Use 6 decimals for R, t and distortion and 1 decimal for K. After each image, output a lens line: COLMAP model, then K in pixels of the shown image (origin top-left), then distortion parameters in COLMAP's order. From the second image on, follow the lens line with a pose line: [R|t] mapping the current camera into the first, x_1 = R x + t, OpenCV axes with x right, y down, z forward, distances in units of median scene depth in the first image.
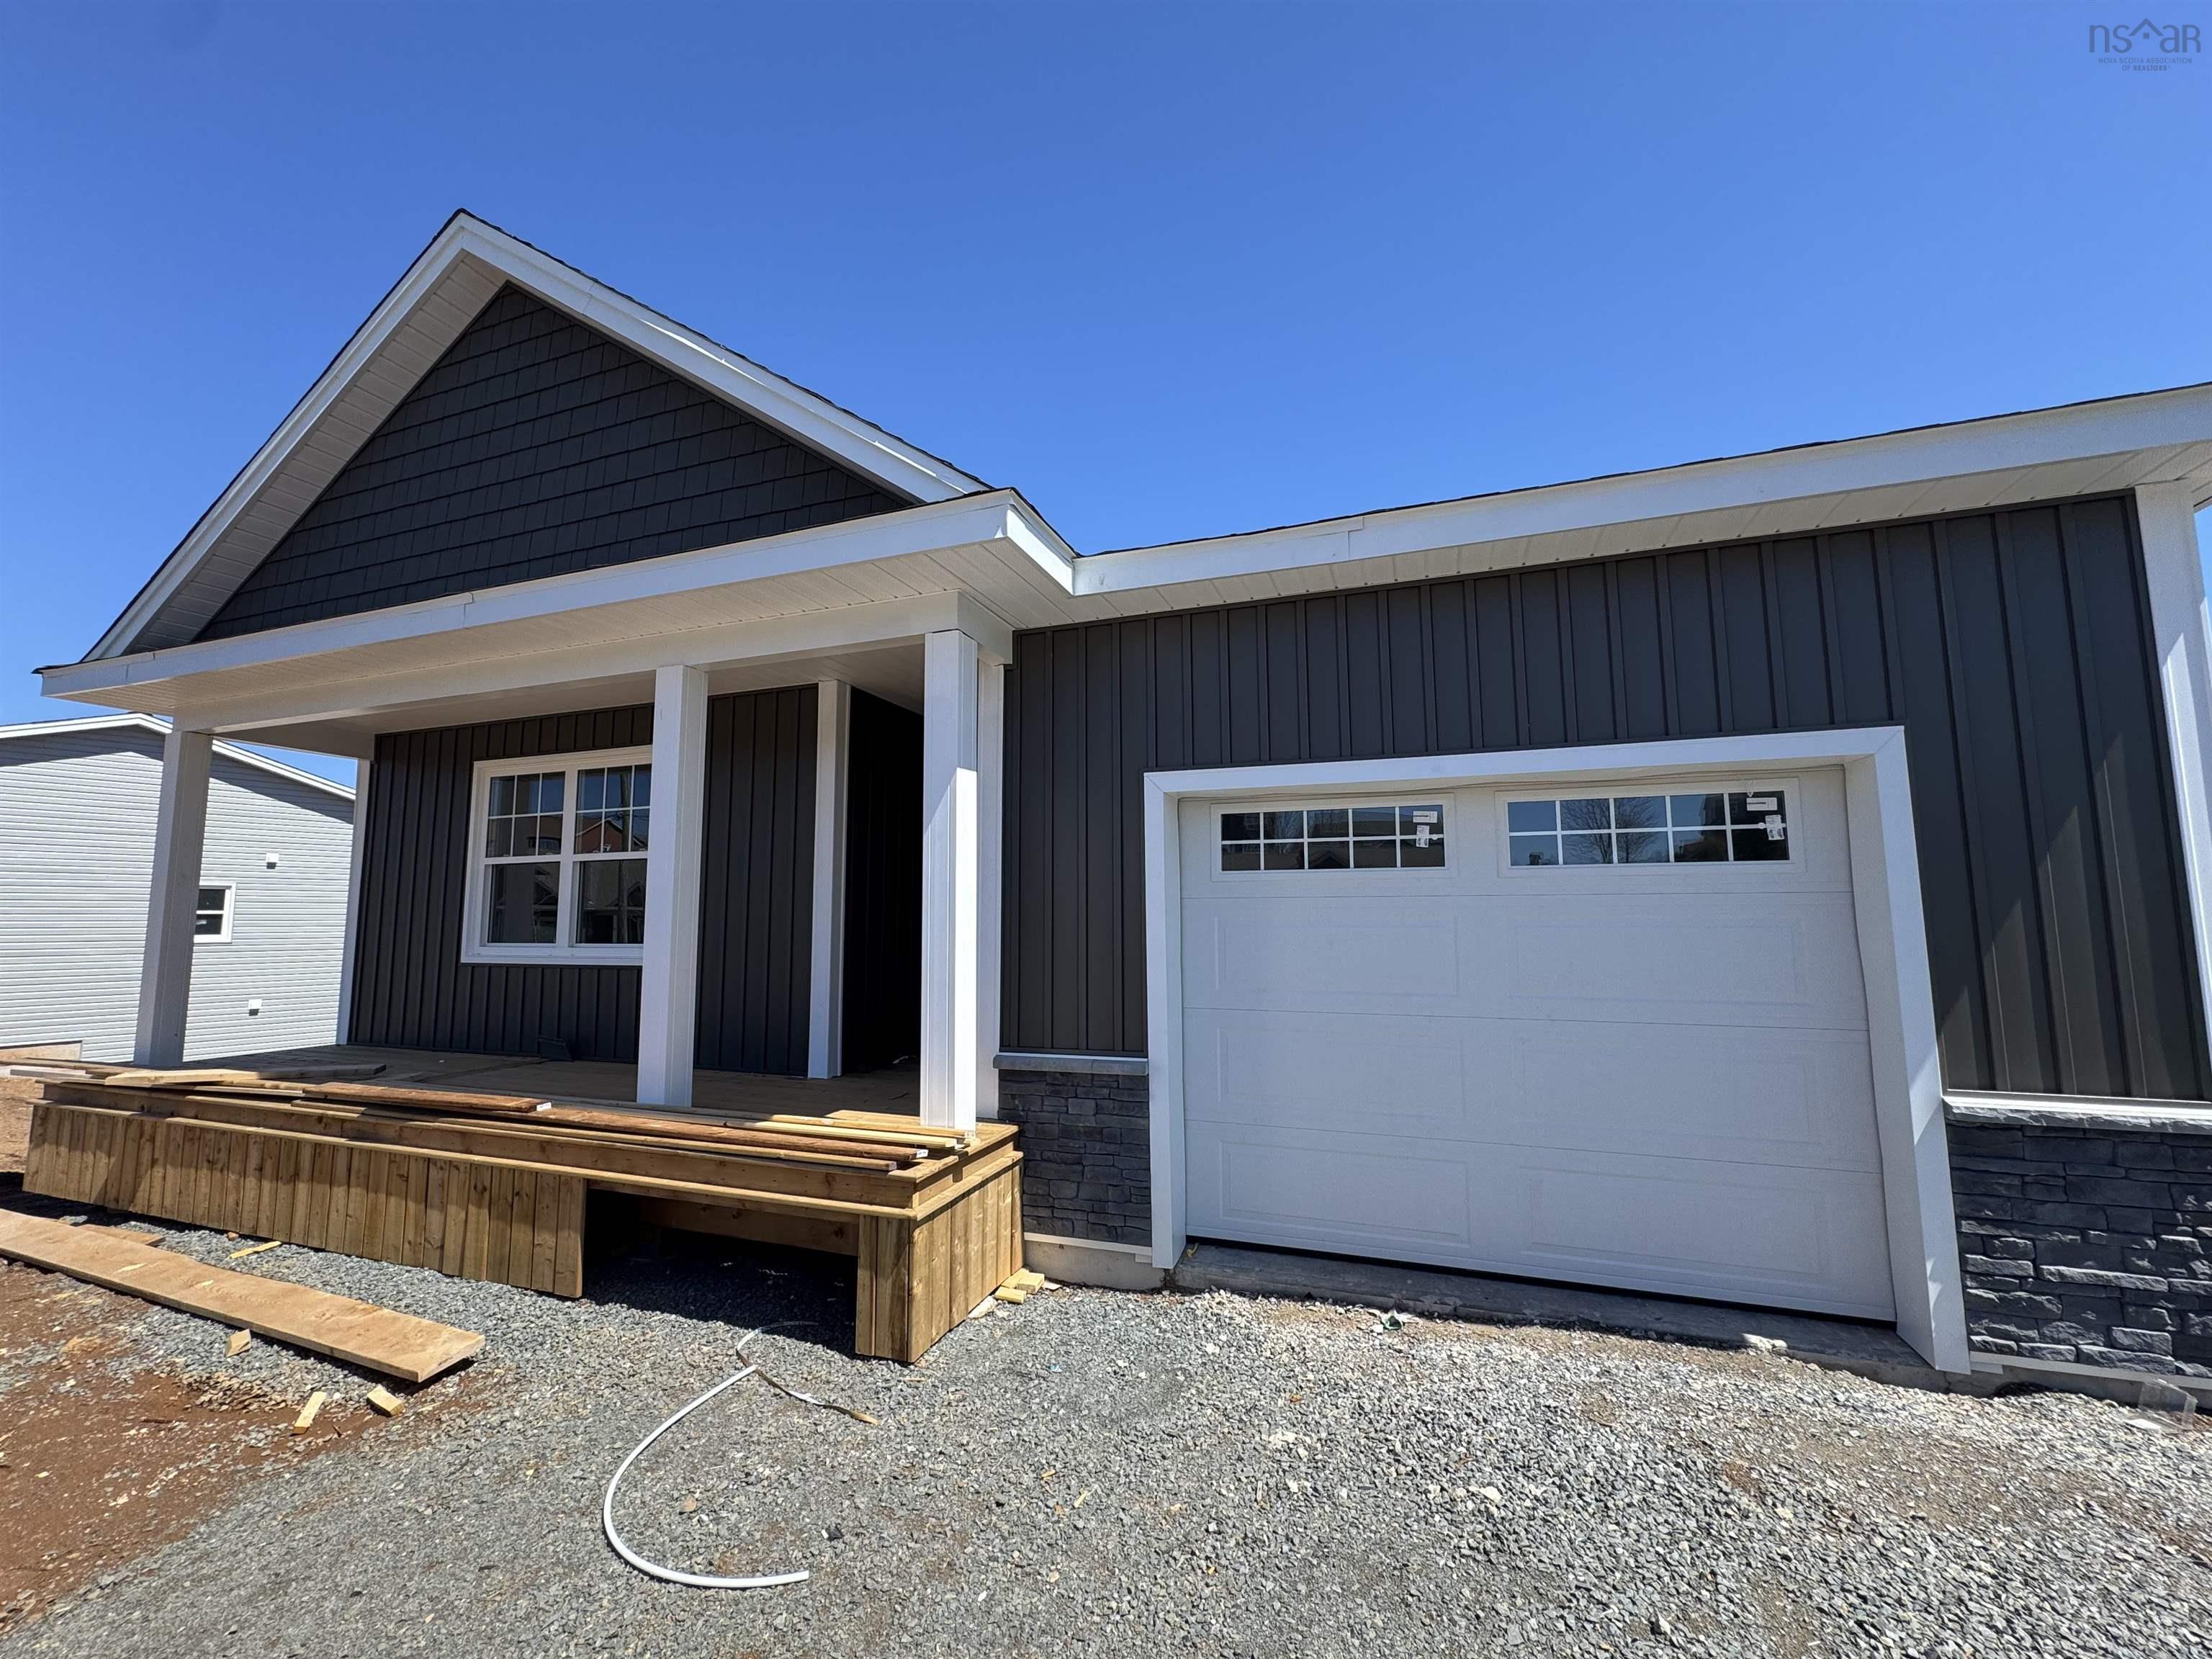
lens RADIAL K [[873.2, 0, 1100.9], [0, 873.2, 833.0], [0, 0, 1]] dist [-0.003404, 0.000727]
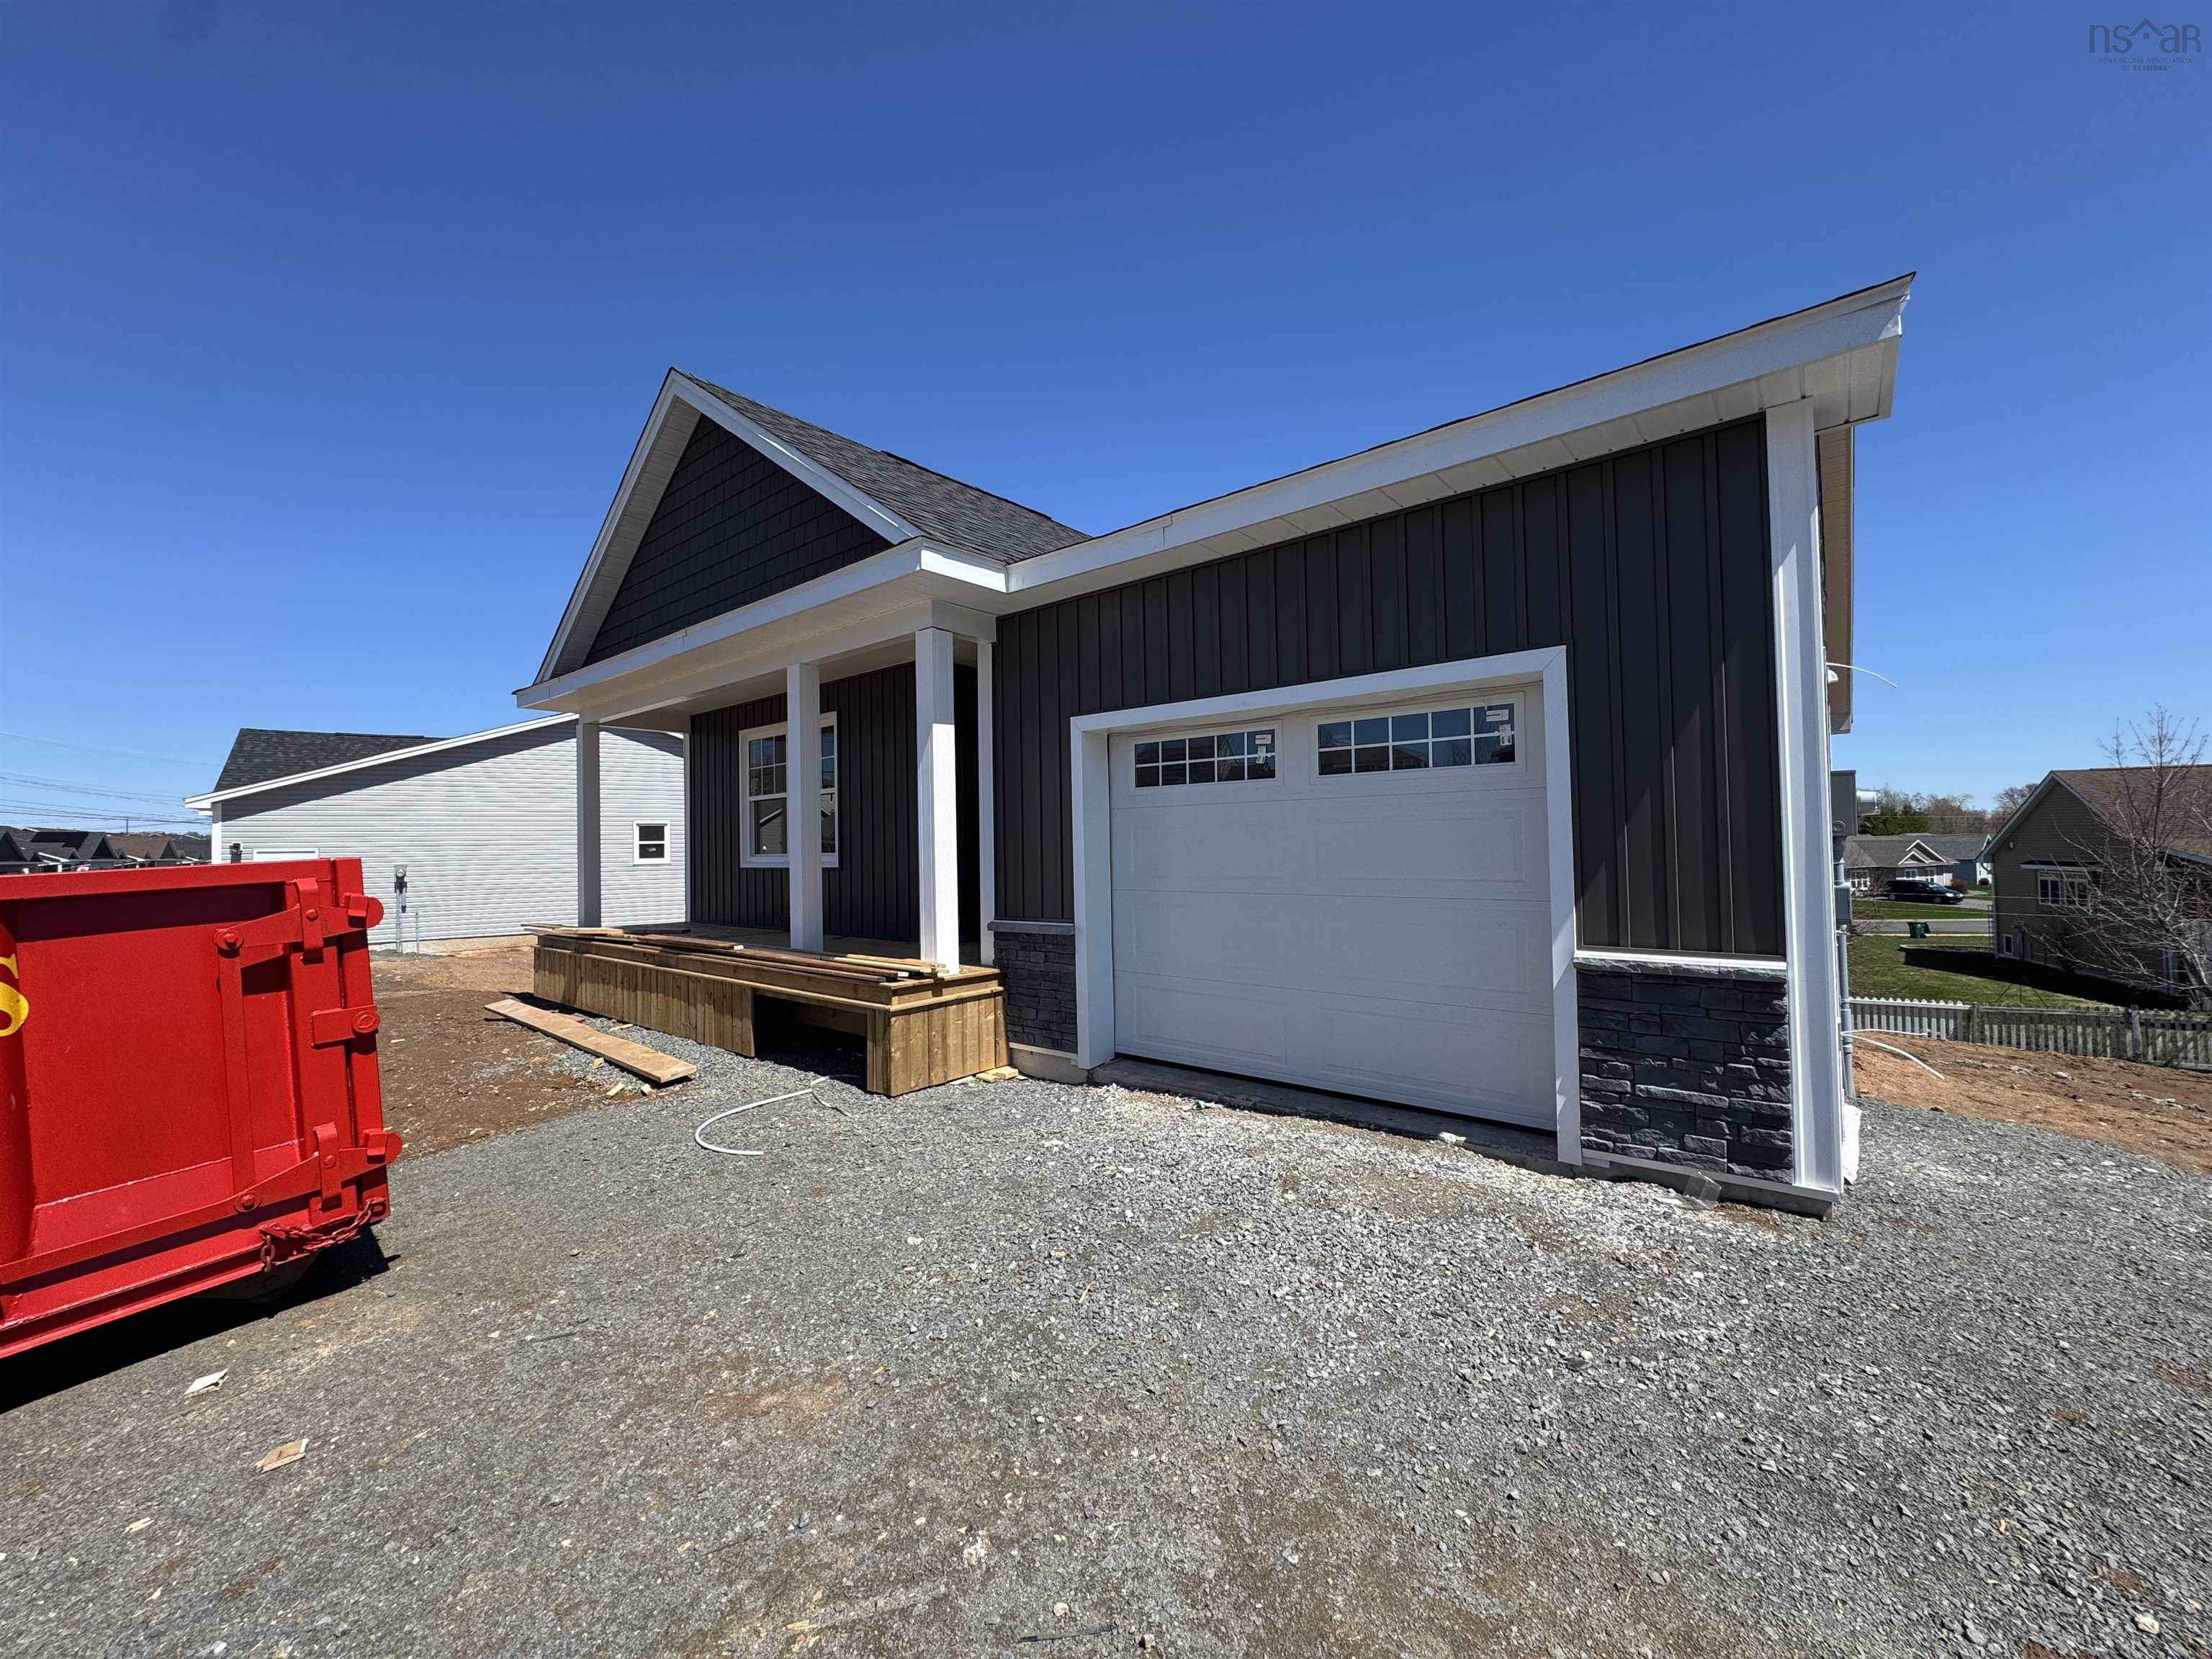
lens RADIAL K [[873.2, 0, 1102.4], [0, 873.2, 832.0], [0, 0, 1]] dist [-0.003404, 0.000727]
pose [[0.937304, -0.018757, -0.348007, 0.602765], [0.048331, 0.995898, 0.076495, 0.007312], [0.345145, -0.088519, 0.934366, -0.285984]]
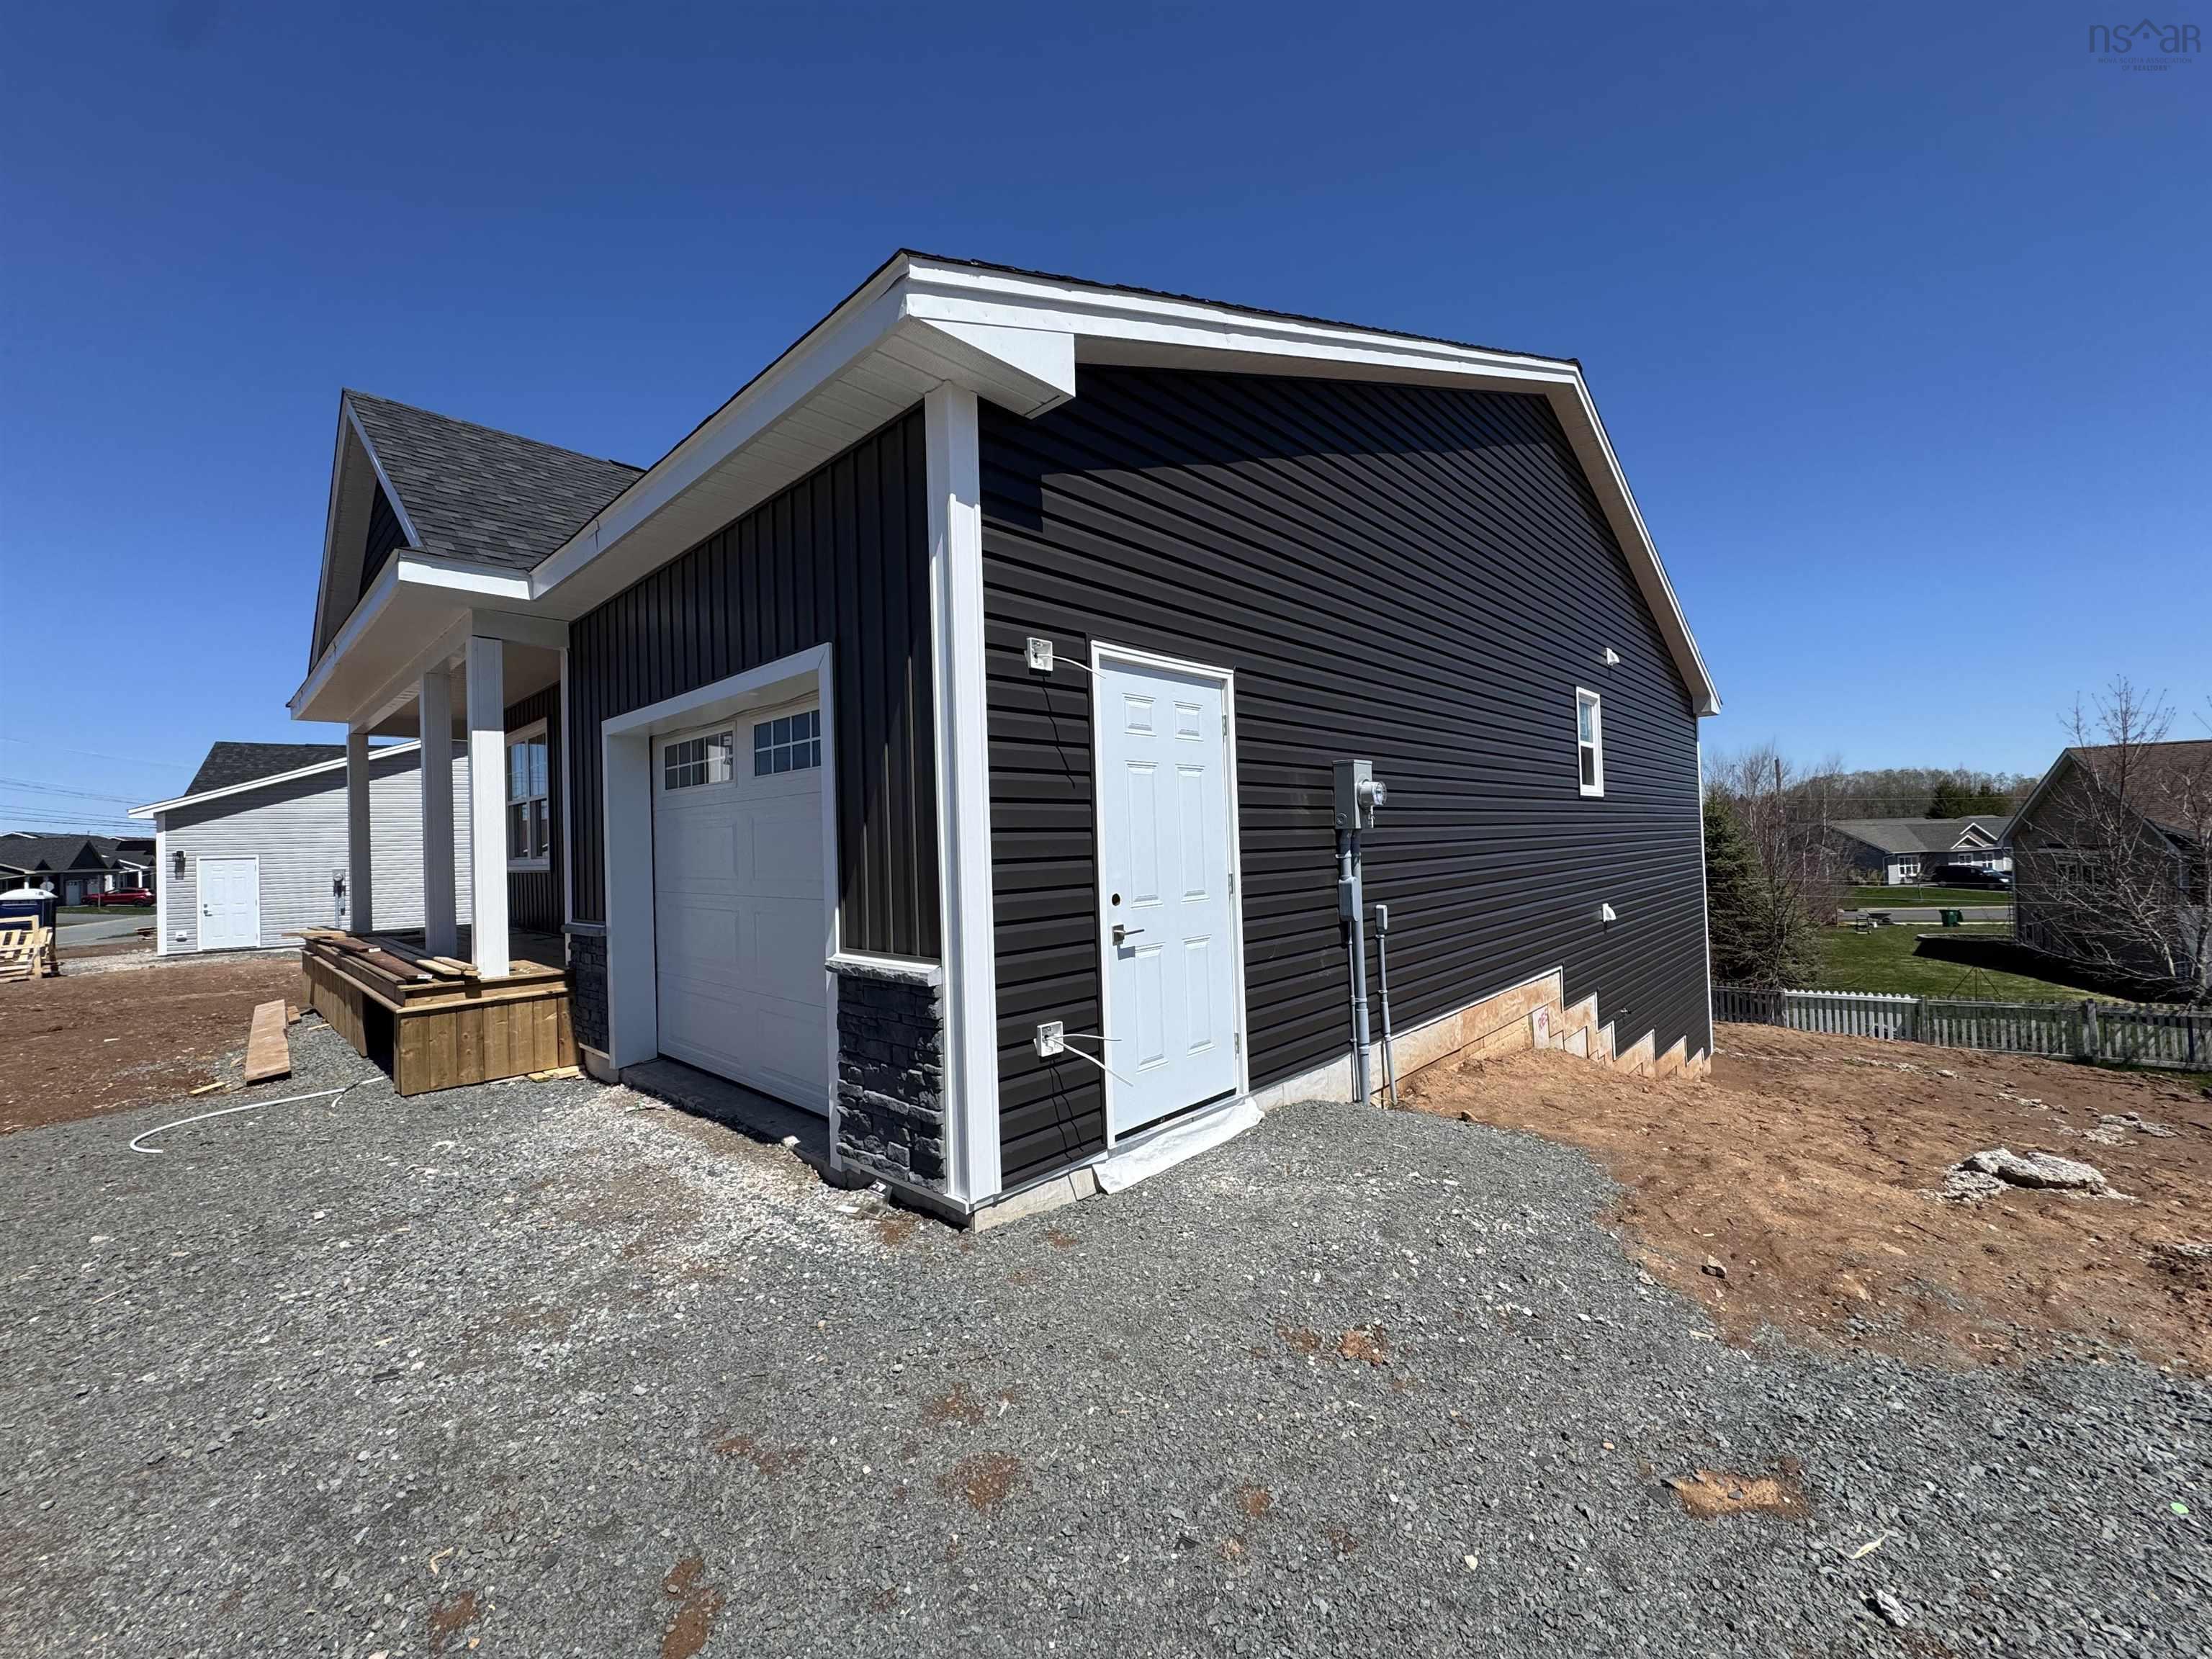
lens RADIAL K [[873.2, 0, 1102.6], [0, 873.2, 830.0], [0, 0, 1]] dist [-0.003404, 0.000727]
pose [[0.916194, -0.029951, -0.399615, 1.400326], [0.066424, 0.994759, 0.077732, 0.049183], [0.395192, -0.097762, 0.913381, 0.044618]]
